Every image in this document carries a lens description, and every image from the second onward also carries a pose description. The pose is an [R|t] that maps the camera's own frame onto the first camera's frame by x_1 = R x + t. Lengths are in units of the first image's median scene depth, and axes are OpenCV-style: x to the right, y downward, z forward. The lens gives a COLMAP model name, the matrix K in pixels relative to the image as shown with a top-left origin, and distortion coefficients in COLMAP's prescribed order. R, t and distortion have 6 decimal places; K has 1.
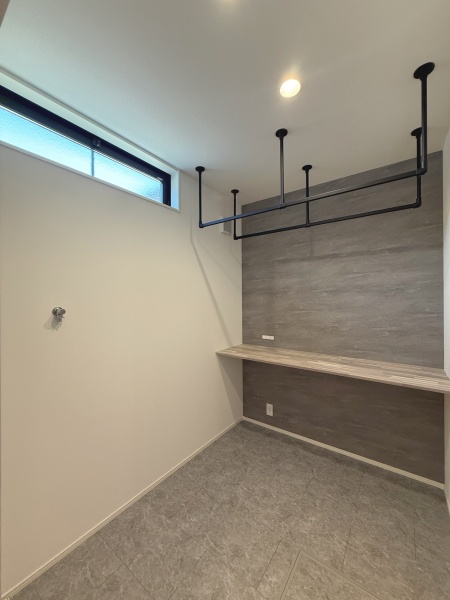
lens RADIAL K [[239.3, 0, 224.6], [0, 239.3, 299.2], [0, 0, 1]] dist [-0.000005, 0.000143]
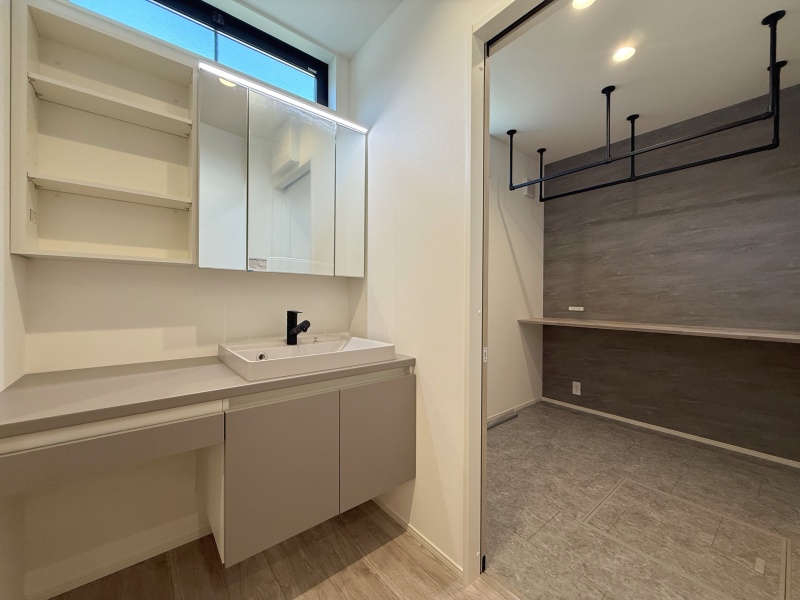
lens RADIAL K [[319.1, 0, 397.2], [0, 319.1, 299.8], [0, 0, 1]] dist [-0.000005, 0.000143]
pose [[0.968094, 0.015538, -0.250103, -0.208214], [-0.014730, 0.999878, 0.005102, 0.157673], [0.250152, -0.001255, 0.968206, -0.407560]]
